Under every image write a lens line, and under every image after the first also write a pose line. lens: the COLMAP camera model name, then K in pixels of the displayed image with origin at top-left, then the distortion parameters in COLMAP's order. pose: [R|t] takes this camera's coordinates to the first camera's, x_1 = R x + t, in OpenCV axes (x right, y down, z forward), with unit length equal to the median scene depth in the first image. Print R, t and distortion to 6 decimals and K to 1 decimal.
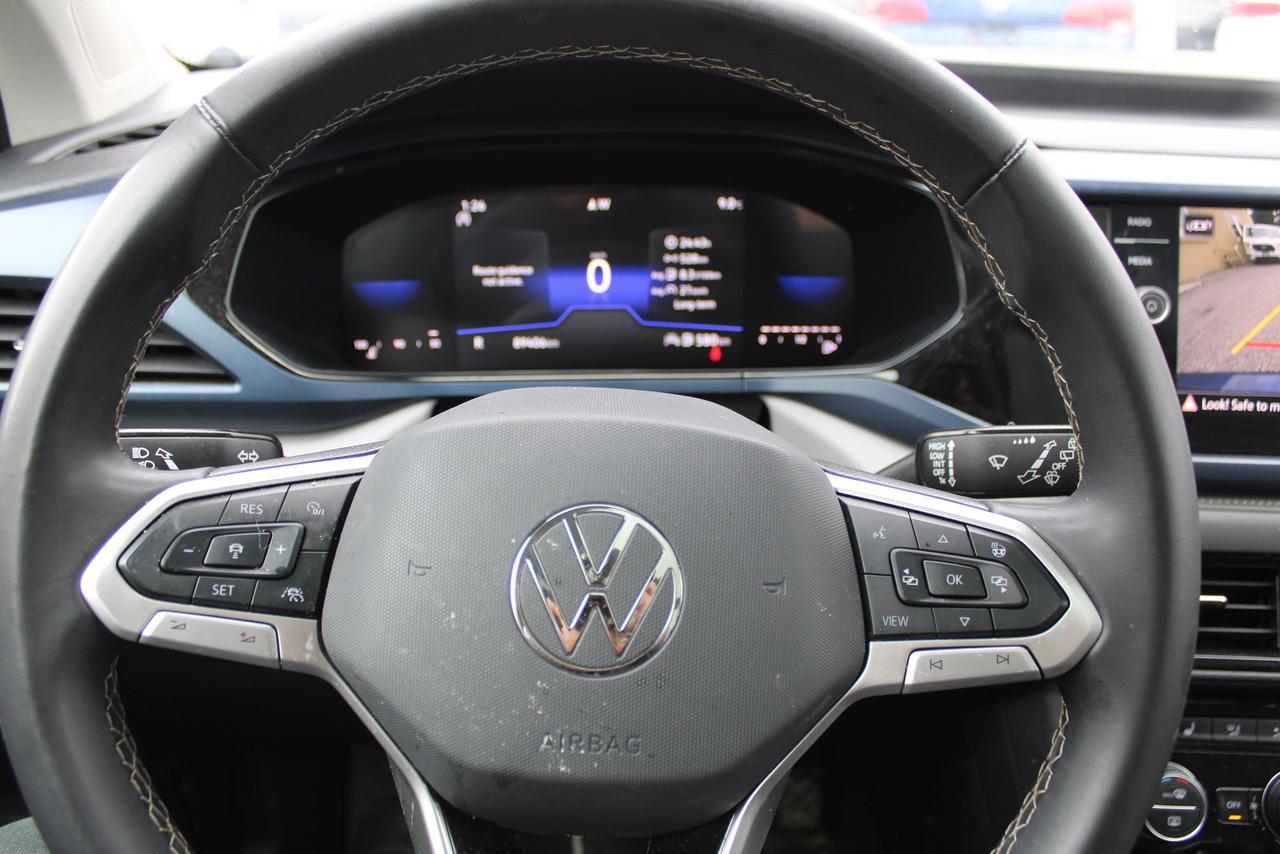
lens RADIAL K [[1095.9, 0, 639.8], [0, 1095.9, 431.4], [0, 0, 1]] dist [-0.181666, 0.180565]
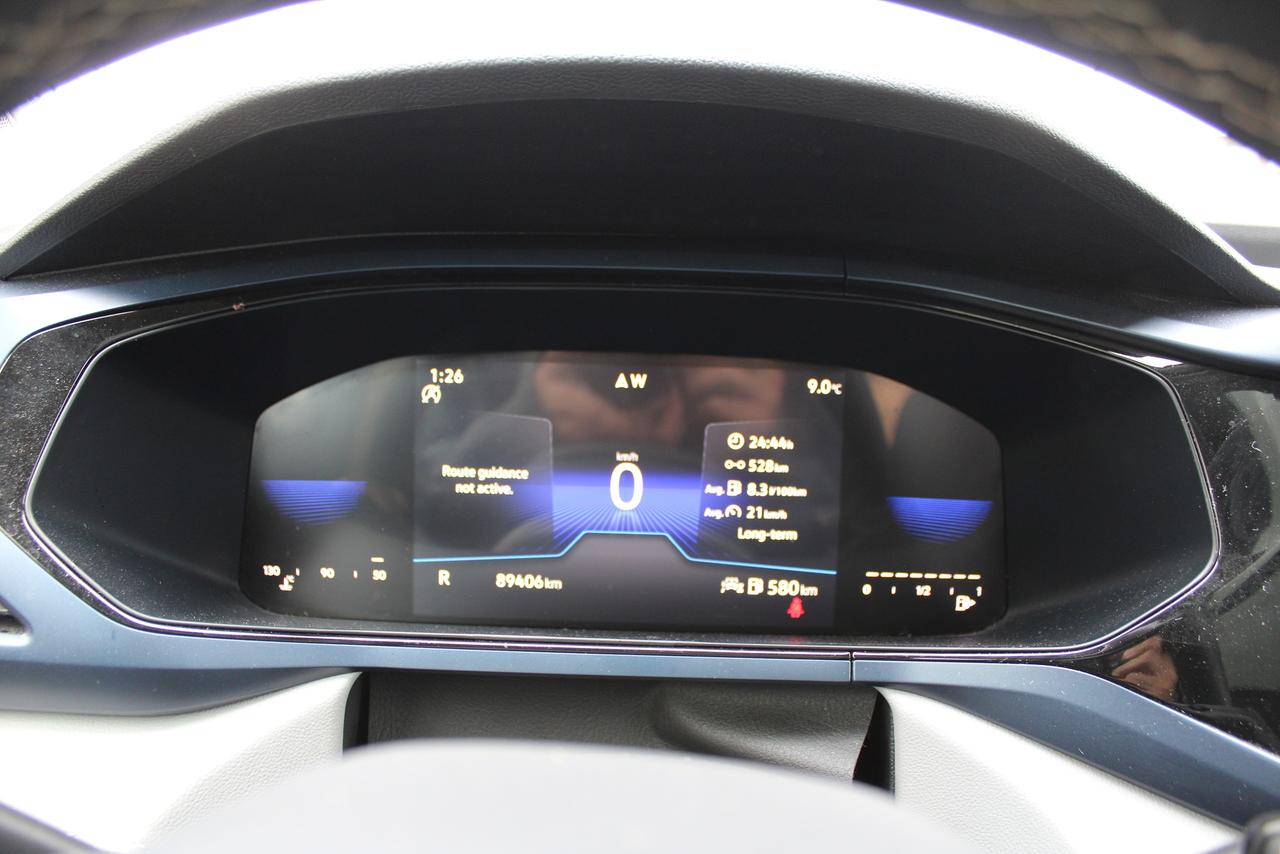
lens RADIAL K [[1092.7, 0, 640.0], [0, 1092.7, 427.0], [0, 0, 1]] dist [-0.152377, 0.130775]
pose [[0.998967, 0.036522, -0.027038, -0.023001], [-0.041094, 0.980049, -0.194460, -0.088083], [0.019397, 0.195370, 0.980538, 0.613064]]
